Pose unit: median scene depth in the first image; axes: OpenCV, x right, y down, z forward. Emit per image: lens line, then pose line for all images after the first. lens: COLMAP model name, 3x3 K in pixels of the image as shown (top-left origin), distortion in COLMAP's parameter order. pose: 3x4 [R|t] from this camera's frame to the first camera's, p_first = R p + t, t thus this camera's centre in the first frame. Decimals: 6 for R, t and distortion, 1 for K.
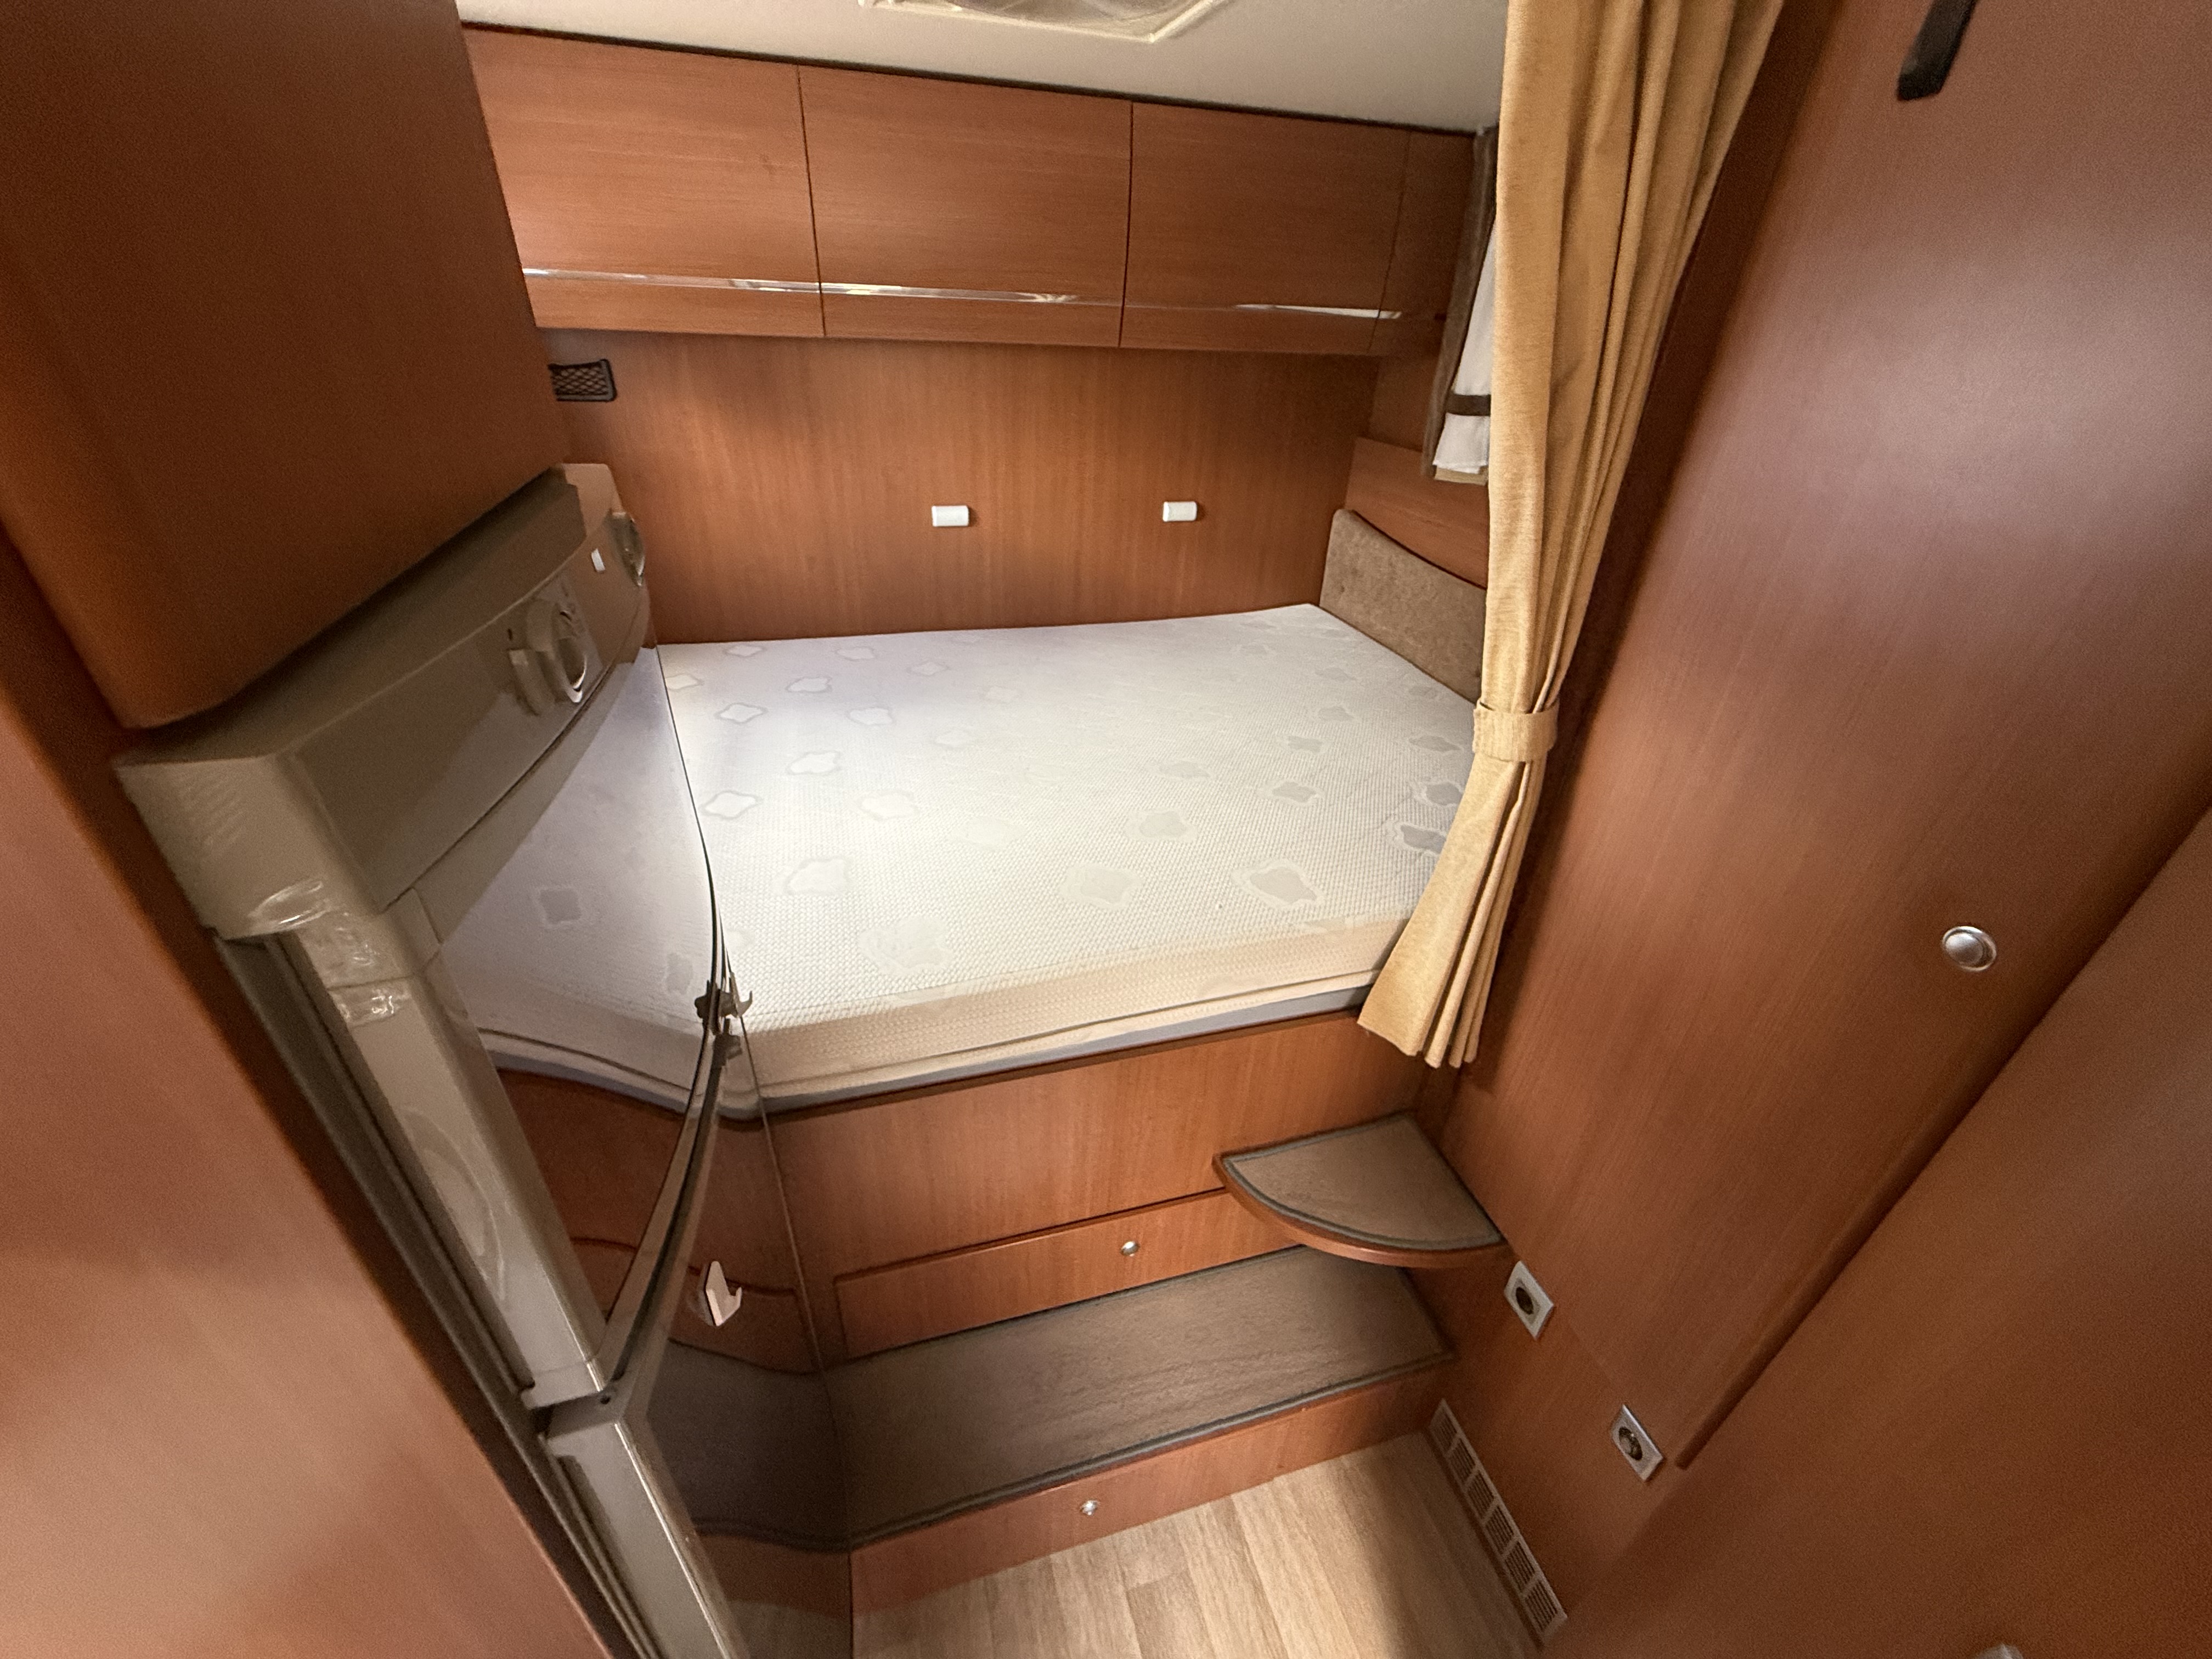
lens RADIAL K [[878.9, 0, 1100.3], [0, 878.9, 826.9], [0, 0, 1]] dist [0.002332, -0.000214]
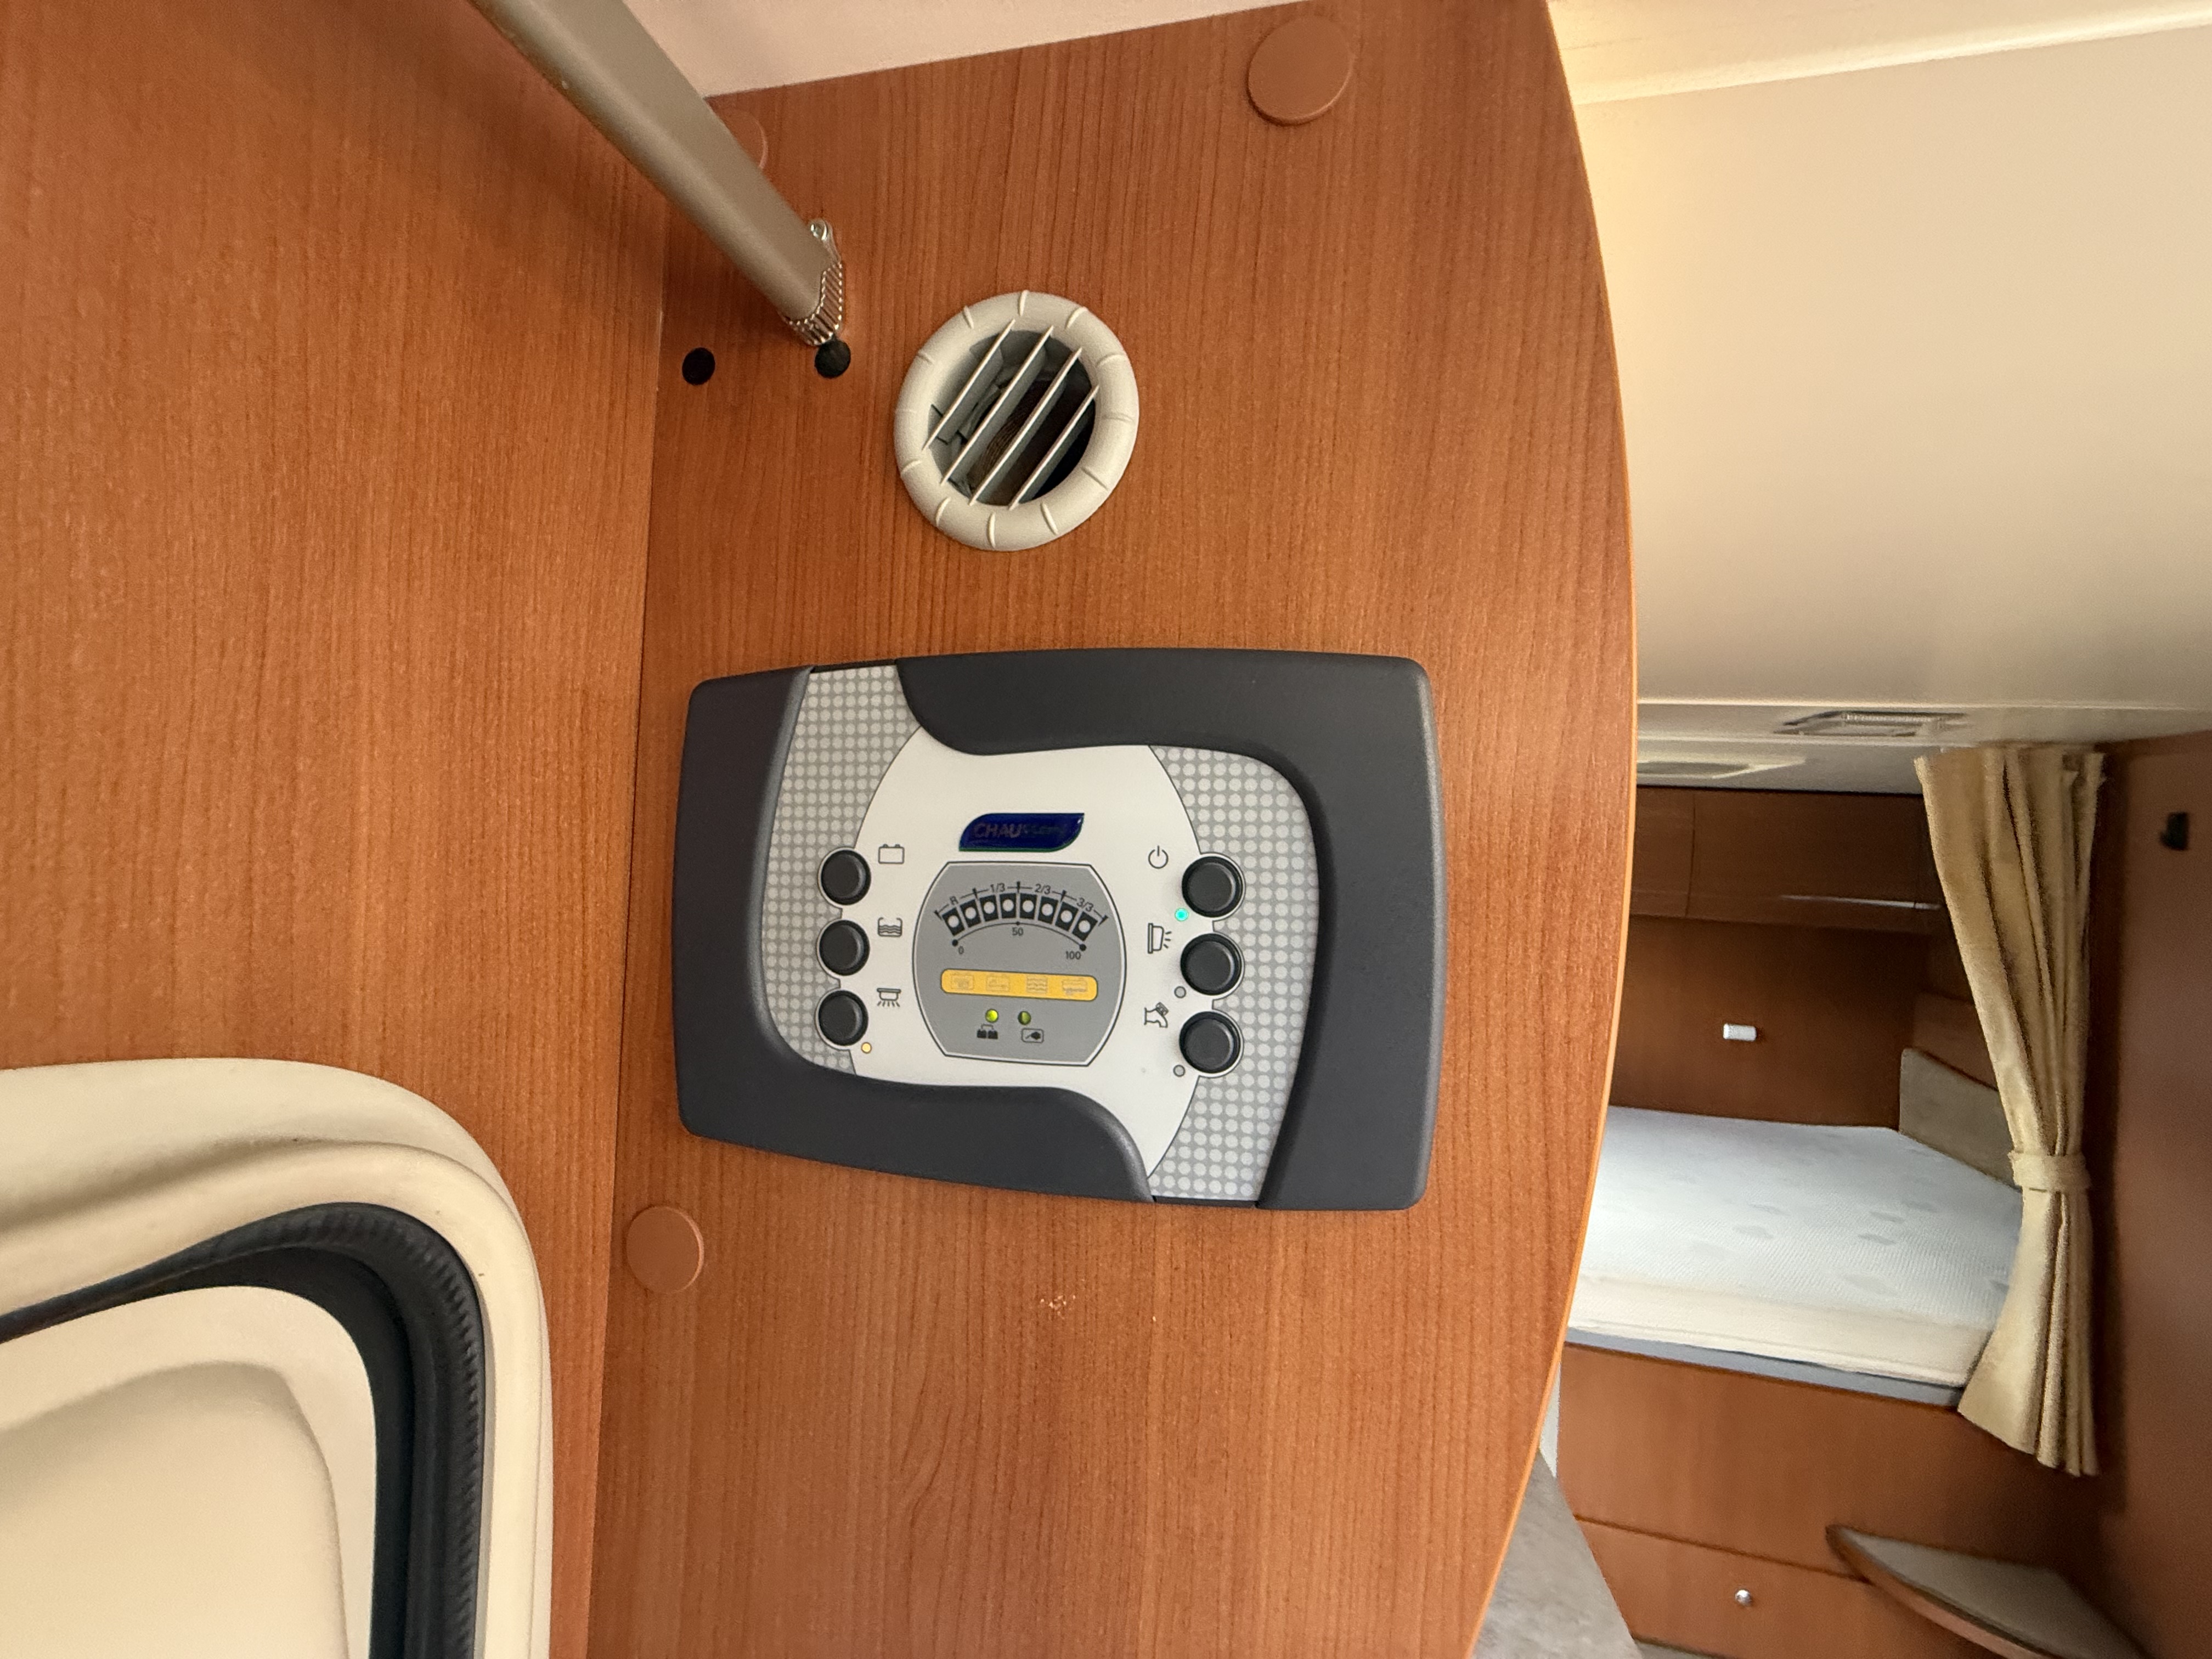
lens RADIAL K [[878.9, 0, 1103.3], [0, 878.9, 827.4], [0, 0, 1]] dist [0.002332, -0.000214]
pose [[0.868744, 0.004367, -0.495242, -0.085828], [-0.269495, 0.843126, -0.465307, 0.247820], [0.415520, 0.537698, 0.733638, -0.507221]]
